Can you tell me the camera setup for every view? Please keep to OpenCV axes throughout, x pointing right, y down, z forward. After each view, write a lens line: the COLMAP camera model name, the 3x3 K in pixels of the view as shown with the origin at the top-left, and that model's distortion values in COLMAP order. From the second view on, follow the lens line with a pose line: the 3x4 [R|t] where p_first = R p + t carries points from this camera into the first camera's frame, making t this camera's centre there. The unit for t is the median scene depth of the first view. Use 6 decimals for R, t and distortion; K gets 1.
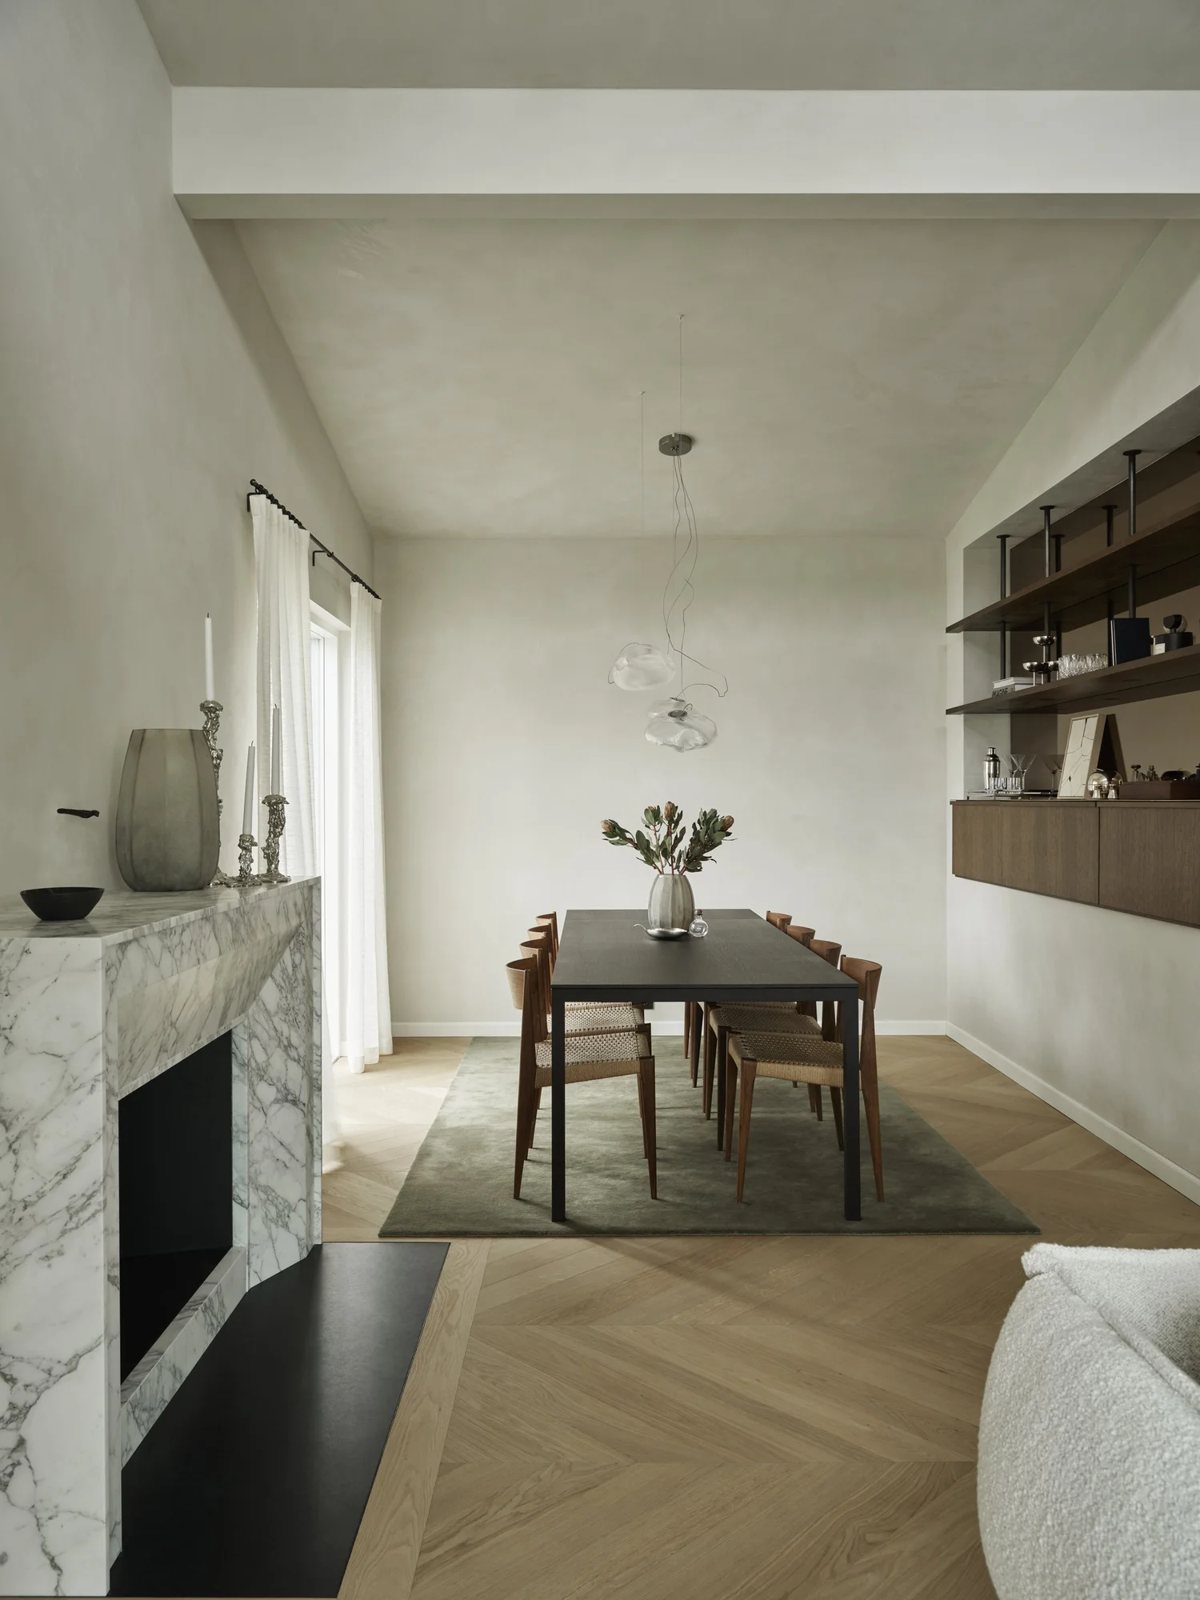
lens RADIAL K [[1197.8, 0, 596.2], [0, 1197.8, 798.2], [0, 0, 1]] dist [-0.013403, -0.009970]
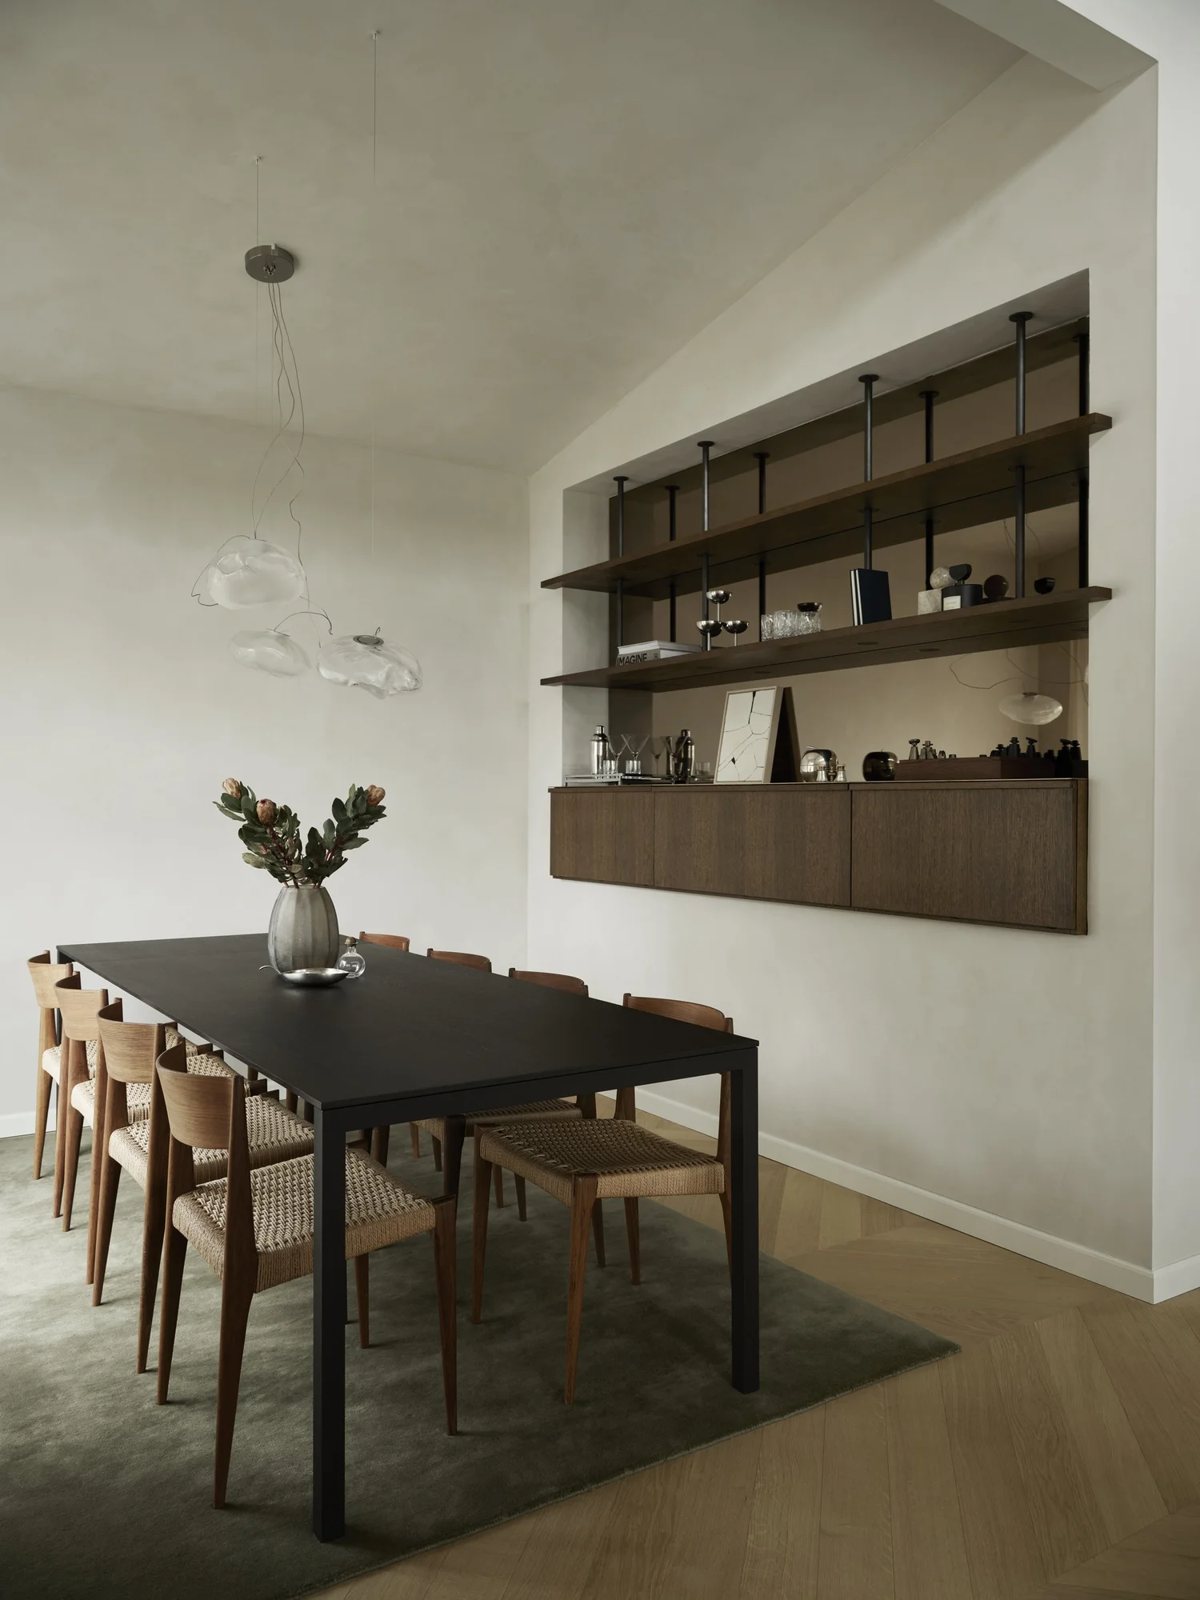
lens RADIAL K [[1189.6, 0, 604.4], [0, 1189.6, 803.1], [0, 0, 1]] dist [-0.006133, -0.005036]
pose [[0.836928, 0.005986, 0.547281, -0.153555], [-0.007191, 0.999974, 0.000061, 0.014906], [-0.547266, -0.003986, 0.836949, 0.338167]]
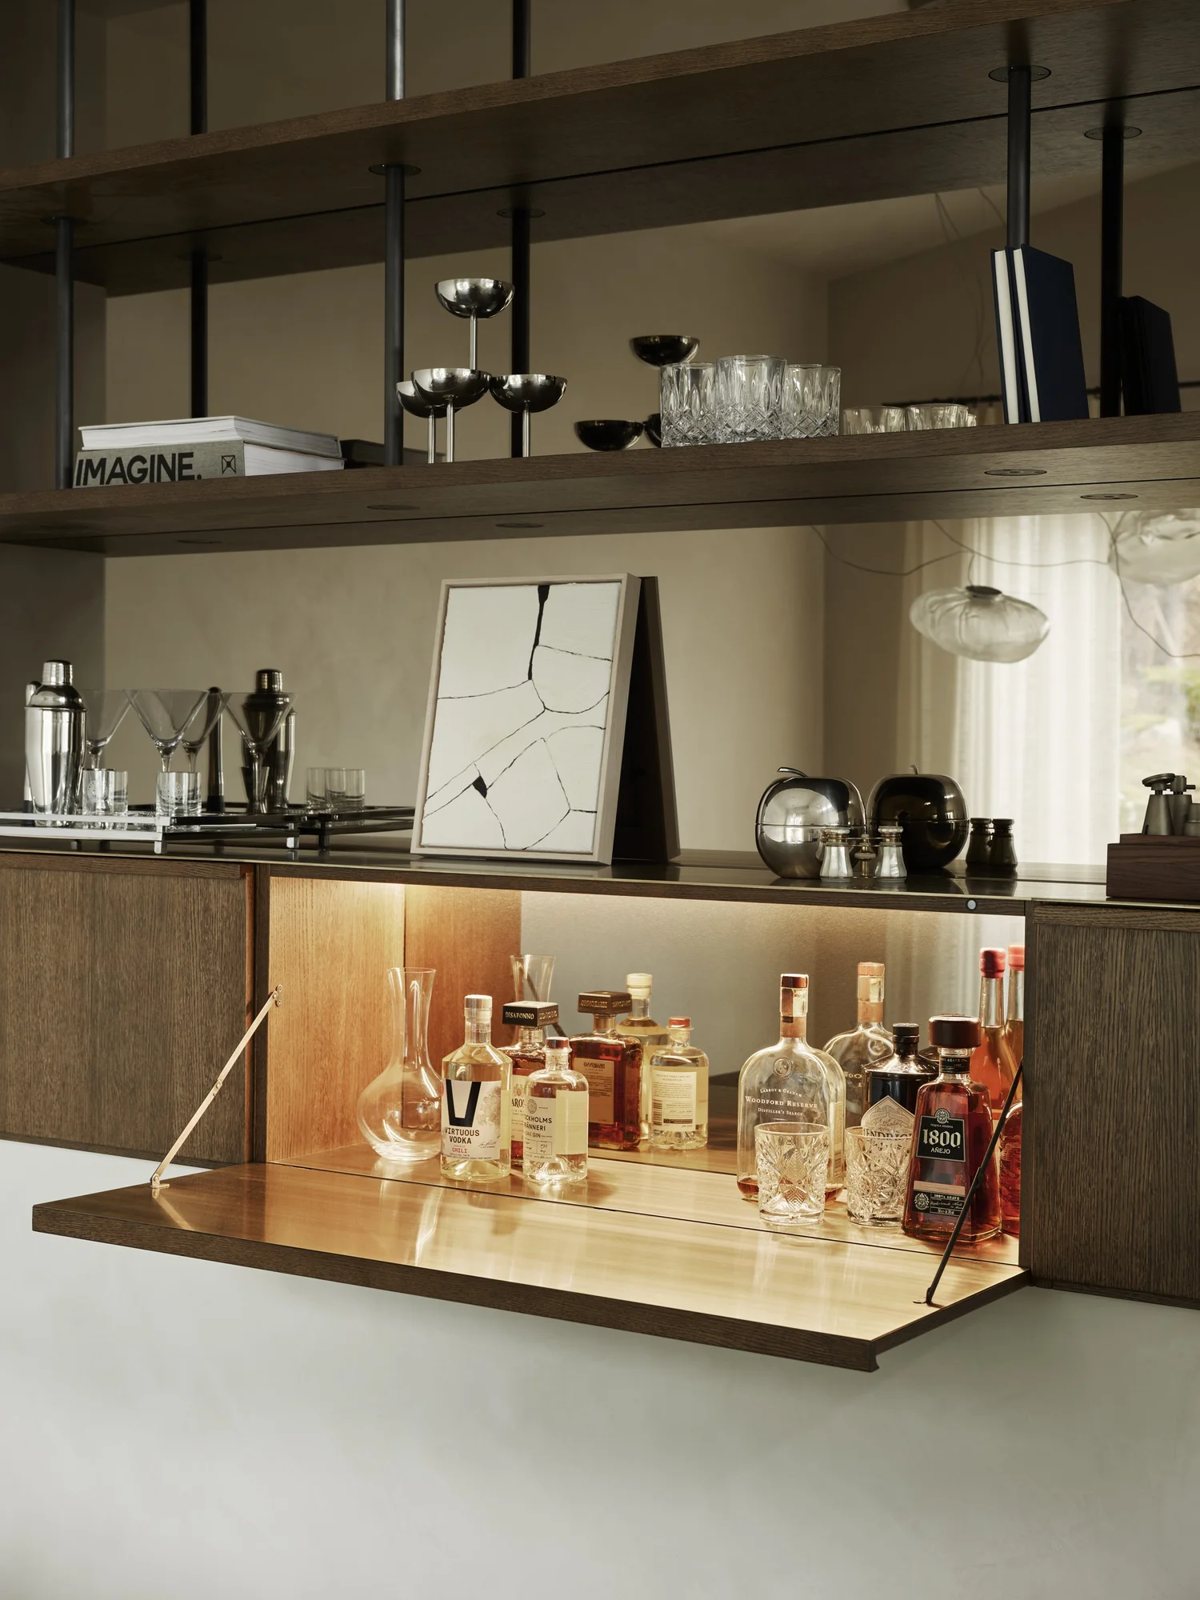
lens RADIAL K [[2375.2, 0, 596.6], [0, 2375.2, 807.0], [0, 0, 1]] dist [0.337028, 0.000000]
pose [[0.624367, 0.005221, 0.781114, -0.049993], [-0.023763, 0.999642, 0.012314, -0.019661], [-0.780770, -0.026250, 0.624267, 0.620911]]
